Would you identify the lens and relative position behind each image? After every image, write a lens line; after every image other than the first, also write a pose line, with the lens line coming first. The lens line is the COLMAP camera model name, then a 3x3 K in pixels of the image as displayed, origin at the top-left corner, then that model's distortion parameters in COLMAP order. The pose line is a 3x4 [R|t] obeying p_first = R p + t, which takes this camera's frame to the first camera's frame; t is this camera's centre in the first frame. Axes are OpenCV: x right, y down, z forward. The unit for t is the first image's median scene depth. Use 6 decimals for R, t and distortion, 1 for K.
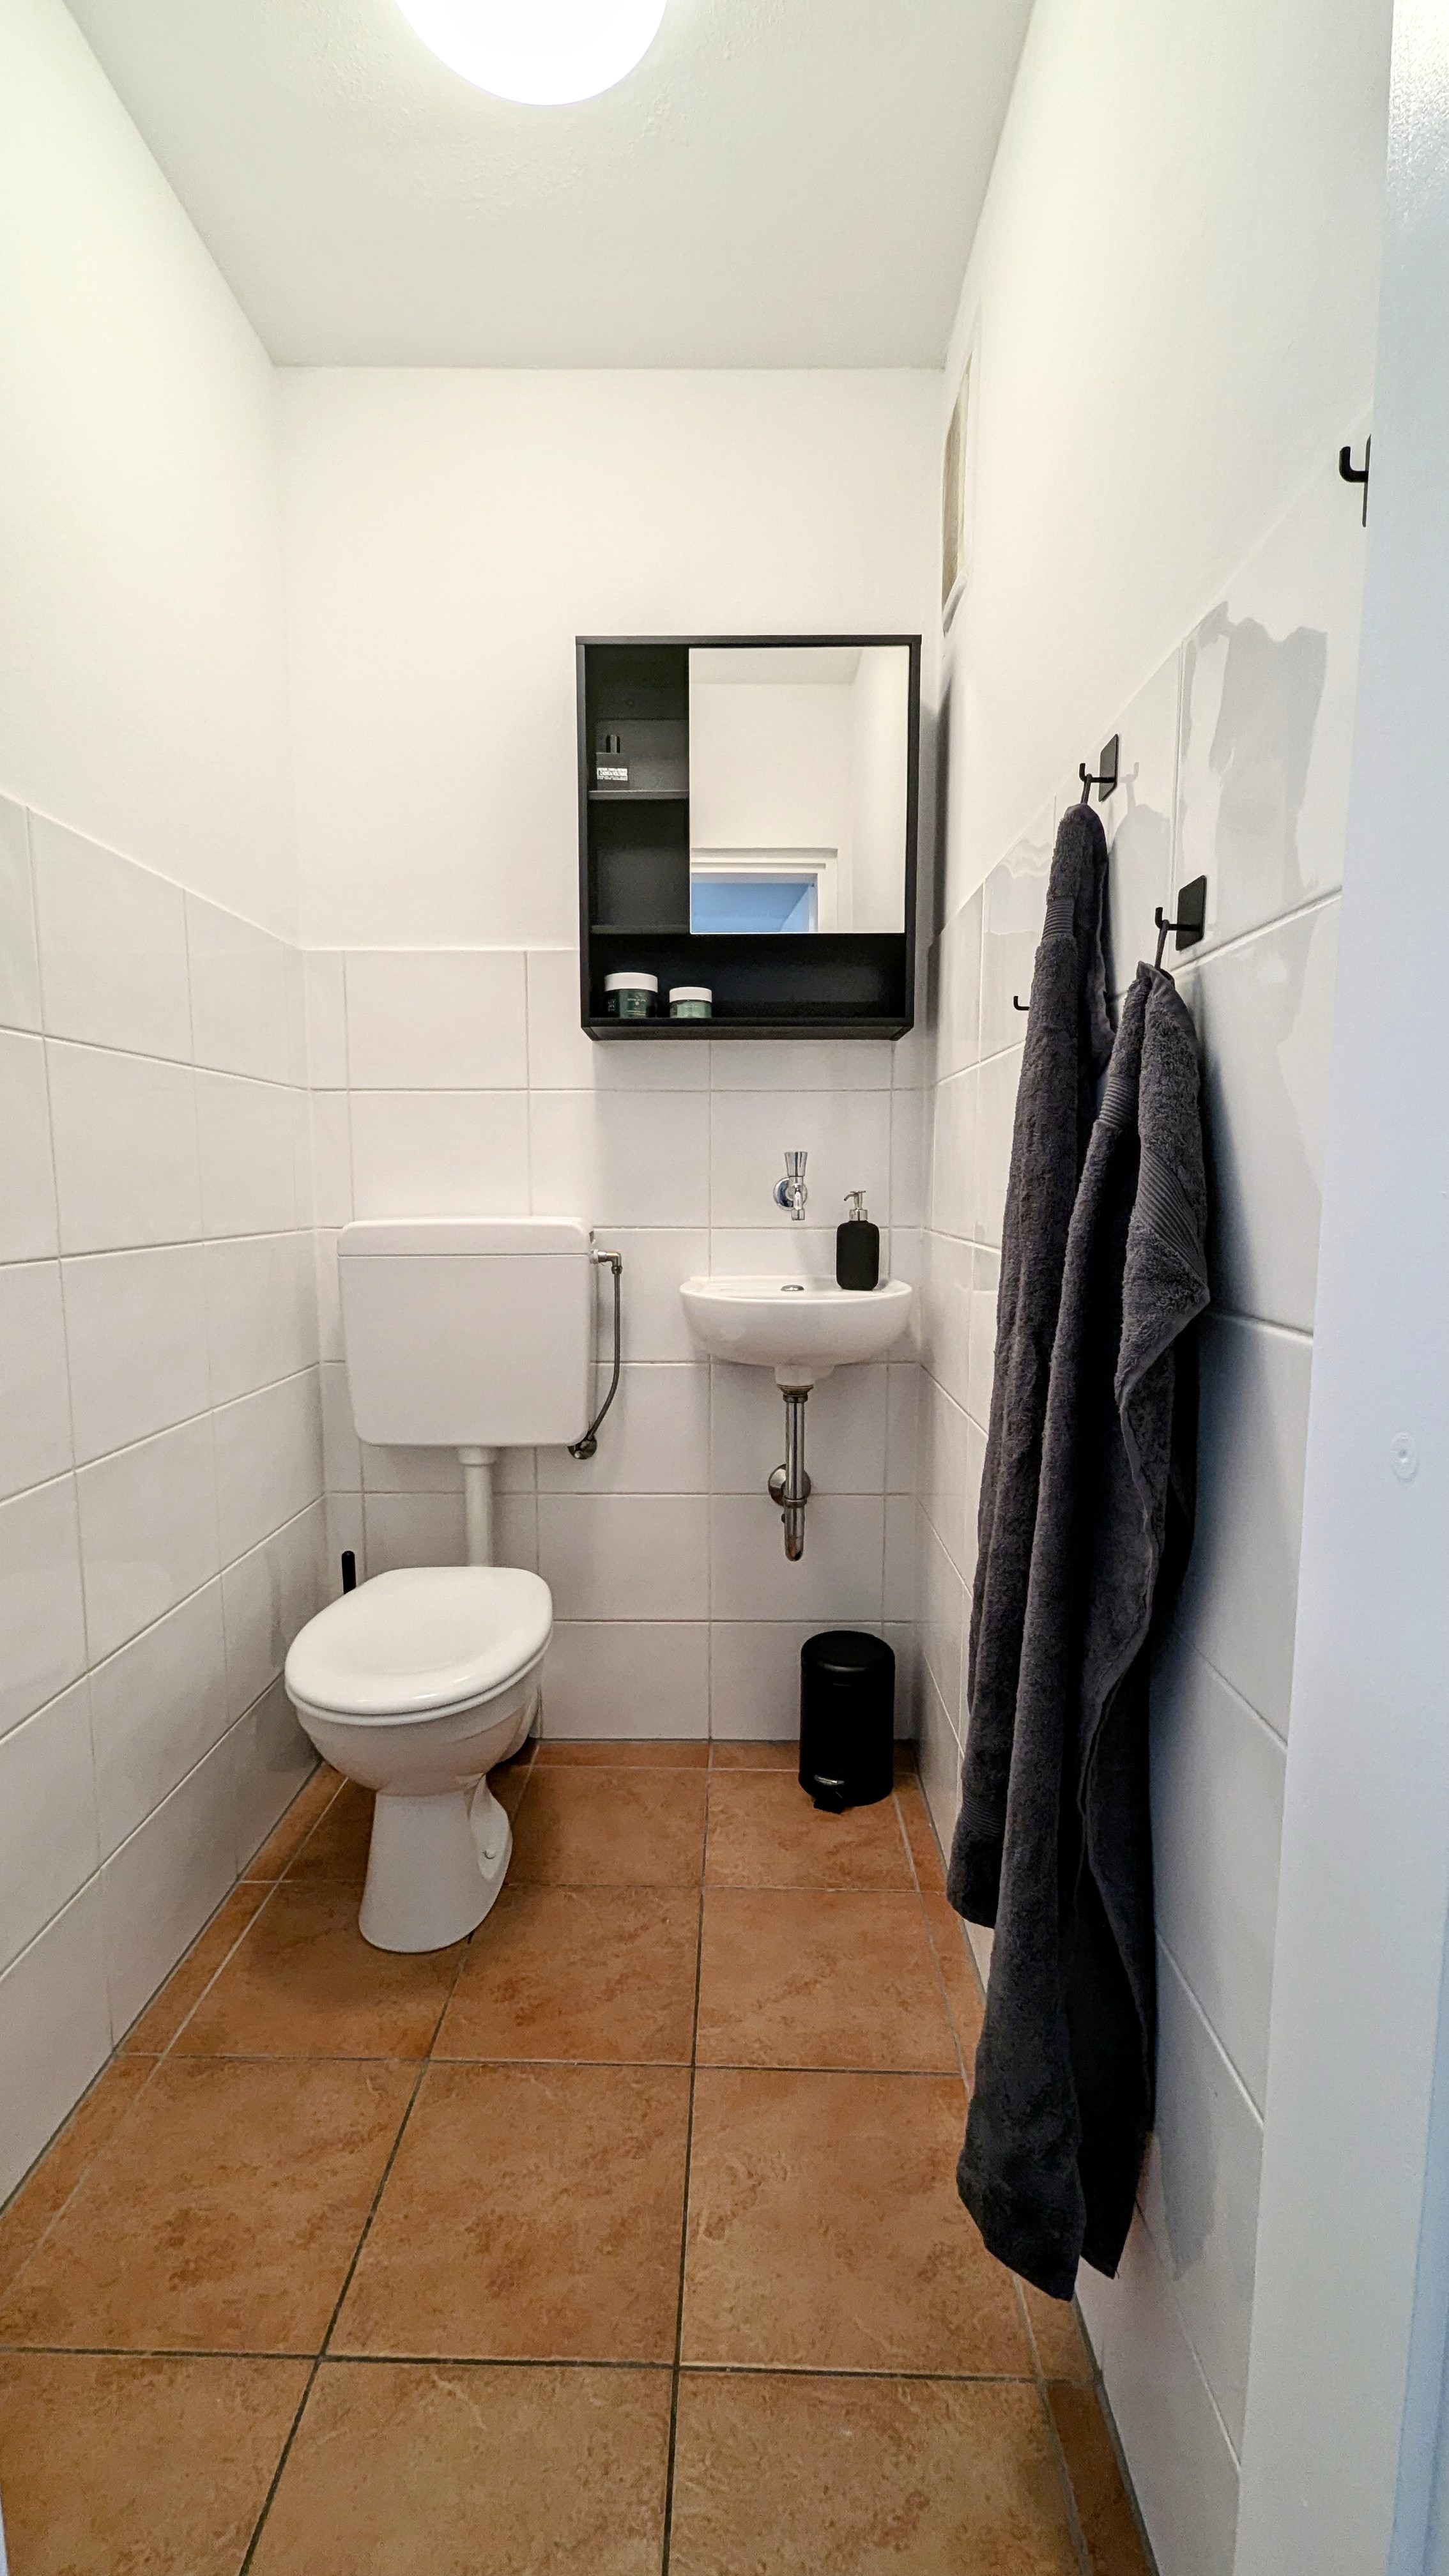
lens RADIAL K [[1063.6, 0, 724.5], [0, 1063.6, 1288.0], [0, 0, 1]] dist [0.001707, -0.000239]
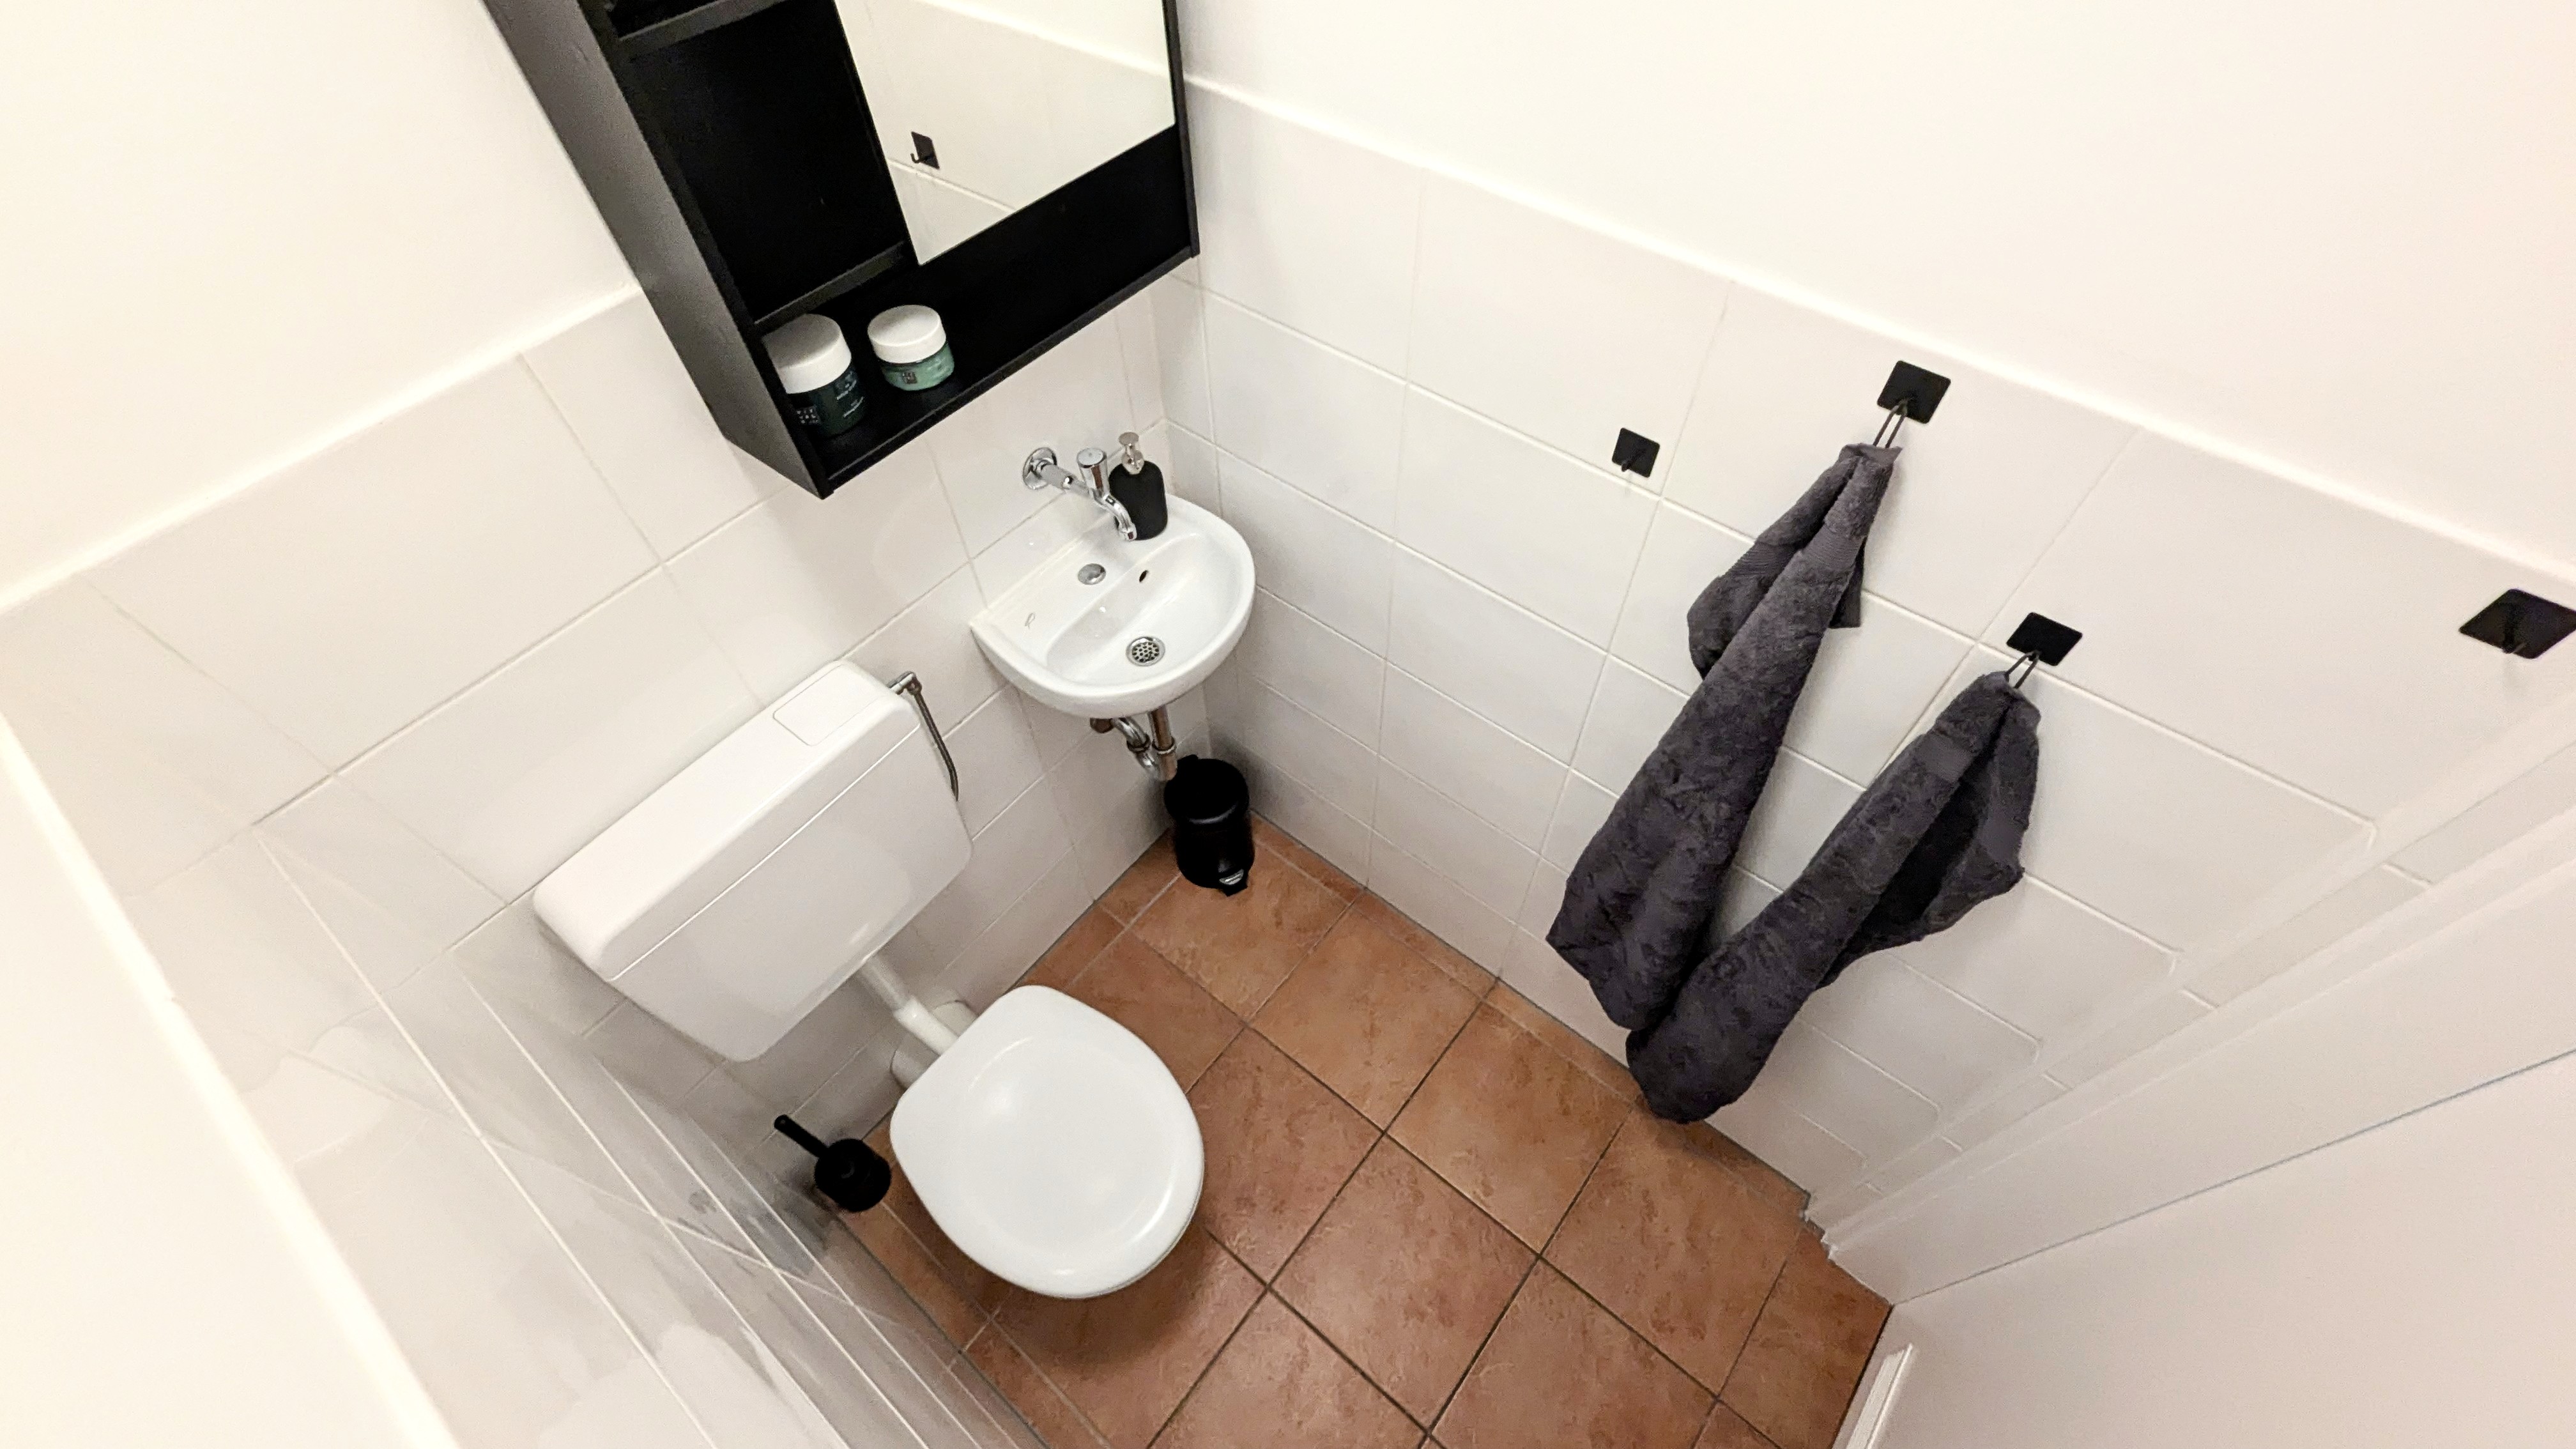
lens RADIAL K [[1063.6, 0, 1295.9], [0, 1063.6, 737.8], [0, 0, 1]] dist [0.001707, -0.000239]
pose [[0.618063, -0.641788, 0.453990, -0.366266], [0.103998, 0.639176, 0.761996, -0.661980], [-0.779219, -0.423748, 0.461796, 0.547948]]
